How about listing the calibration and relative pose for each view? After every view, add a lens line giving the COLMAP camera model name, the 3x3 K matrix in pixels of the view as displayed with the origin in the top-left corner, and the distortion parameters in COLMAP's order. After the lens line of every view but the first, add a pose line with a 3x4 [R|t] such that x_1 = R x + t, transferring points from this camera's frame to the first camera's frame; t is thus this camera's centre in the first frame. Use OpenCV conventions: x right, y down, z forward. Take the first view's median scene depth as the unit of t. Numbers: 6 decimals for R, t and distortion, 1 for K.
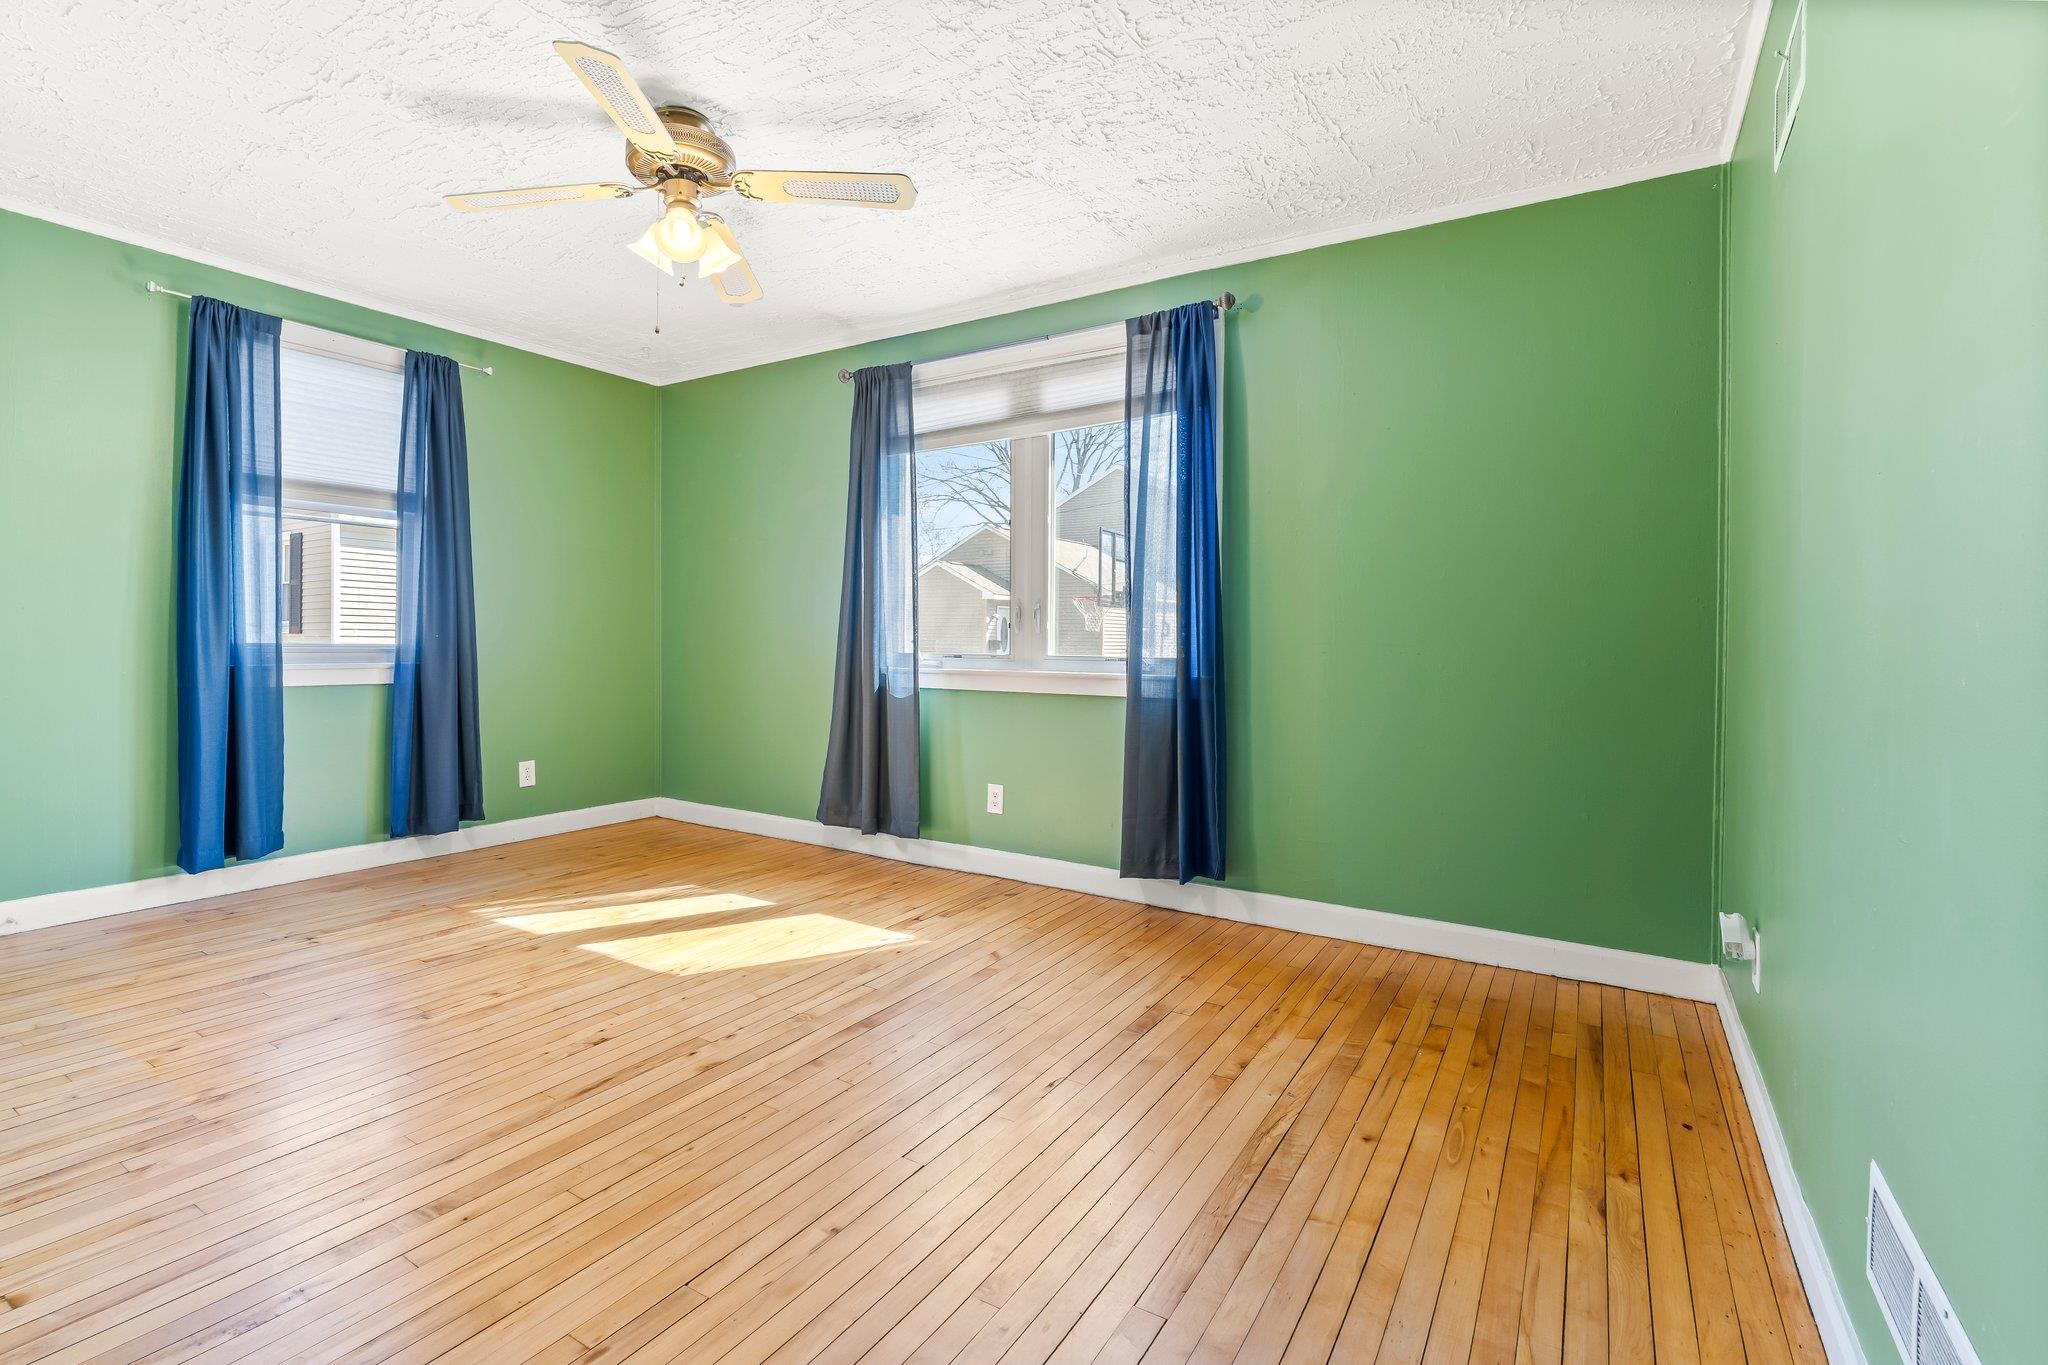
lens RADIAL K [[918.7, 0, 1027.8], [0, 918.7, 645.8], [0, 0, 1]] dist [-0.003724, -0.000455]
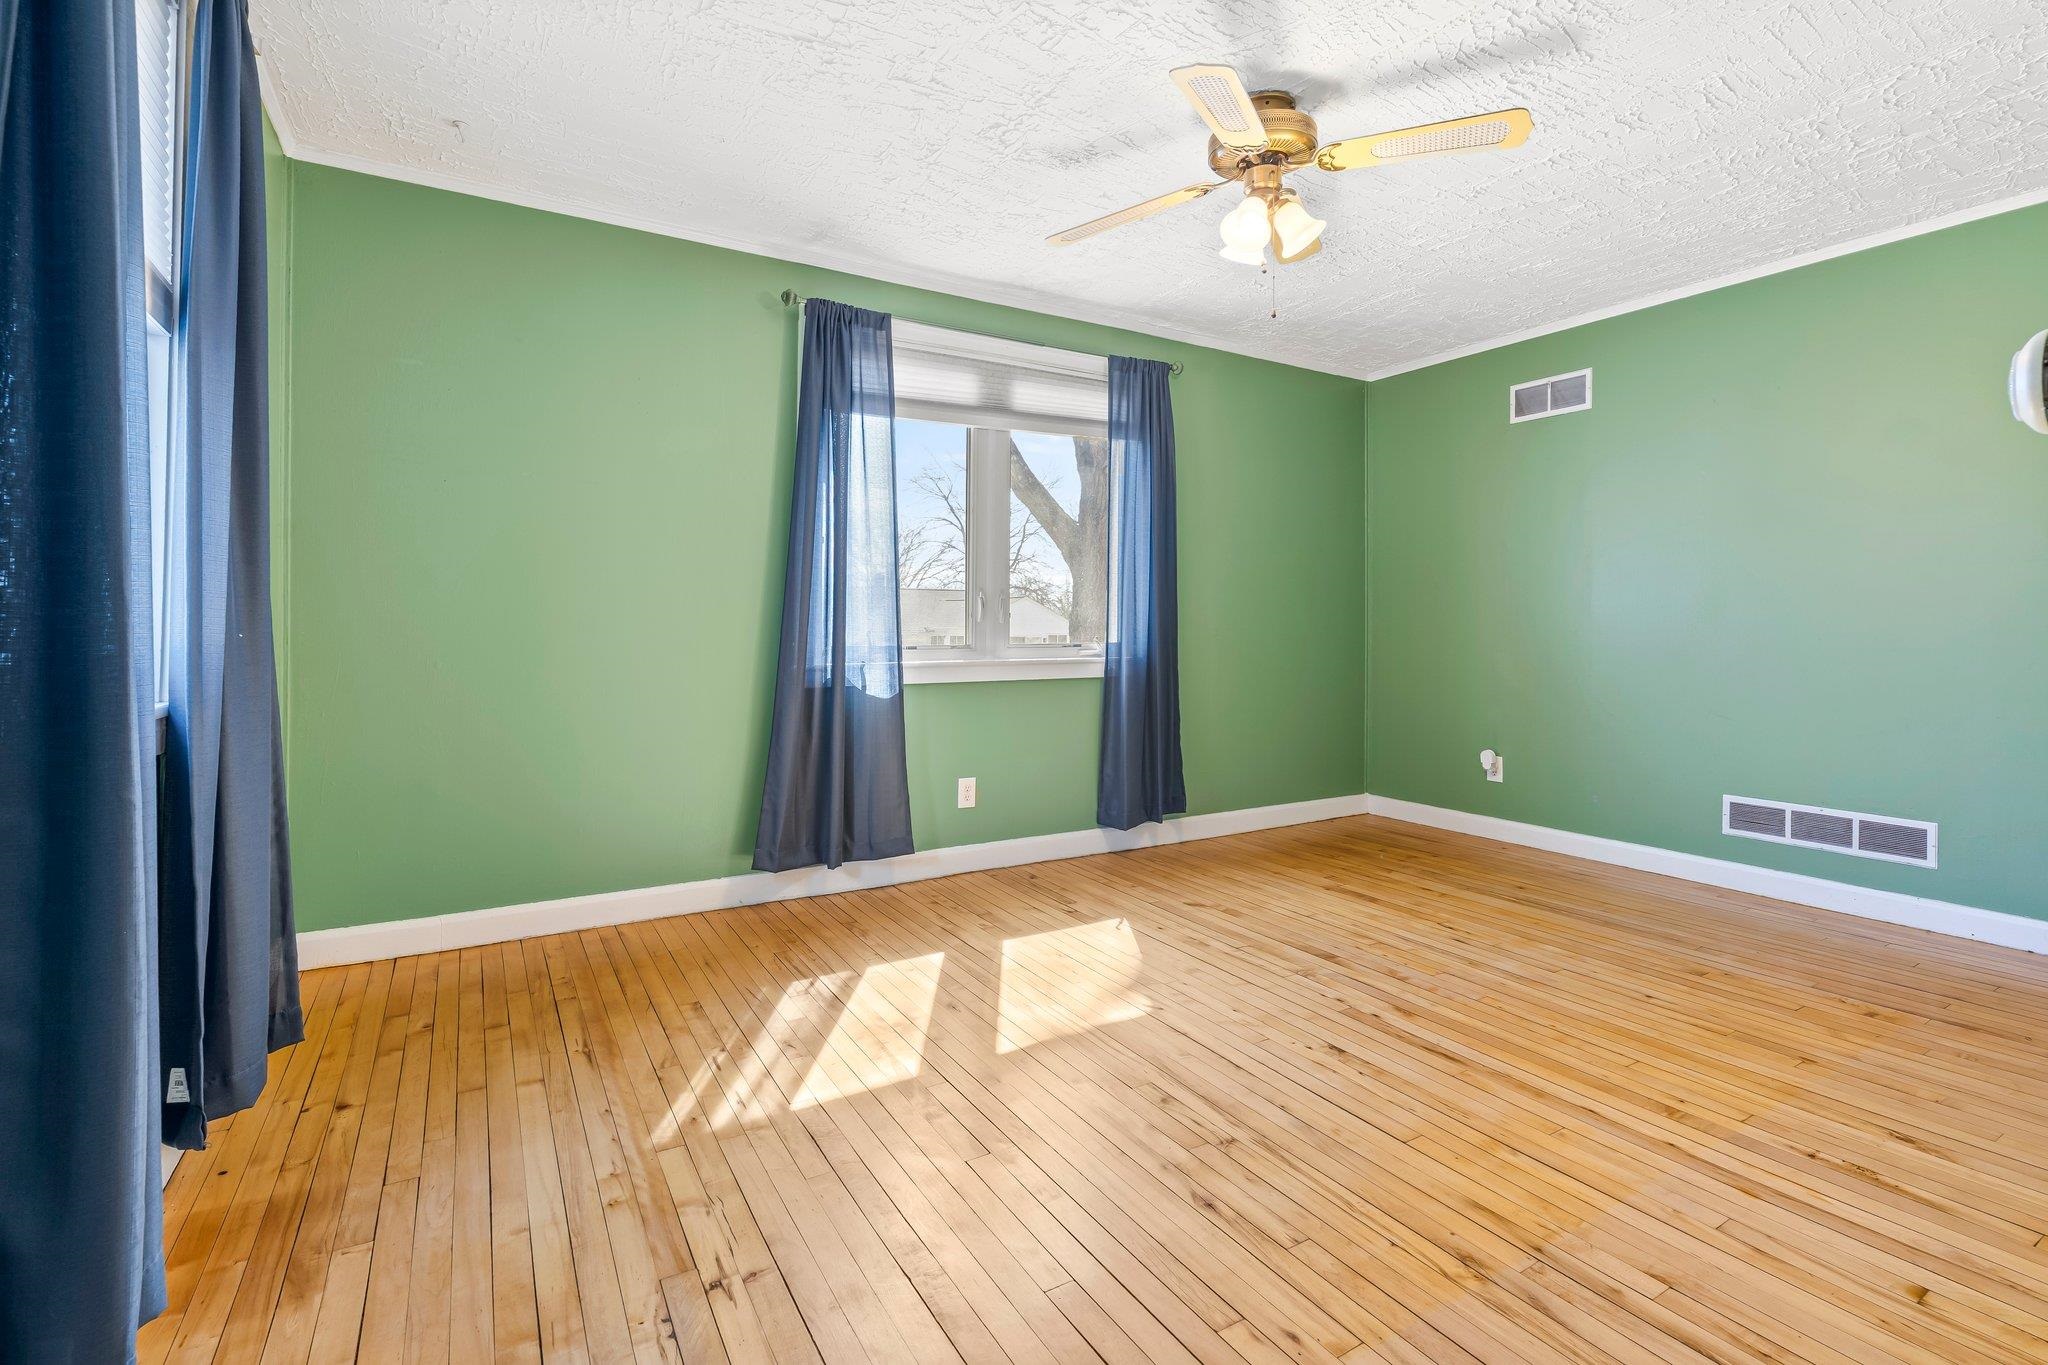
lens RADIAL K [[922.5, 0, 1015.5], [0, 922.5, 623.2], [0, 0, 1]] dist [-0.003076, -0.000303]
pose [[0.461983, -0.005021, 0.886874, -1.153633], [0.007978, 0.999967, 0.001506, -0.018513], [-0.886853, 0.006380, 0.462008, 0.658265]]
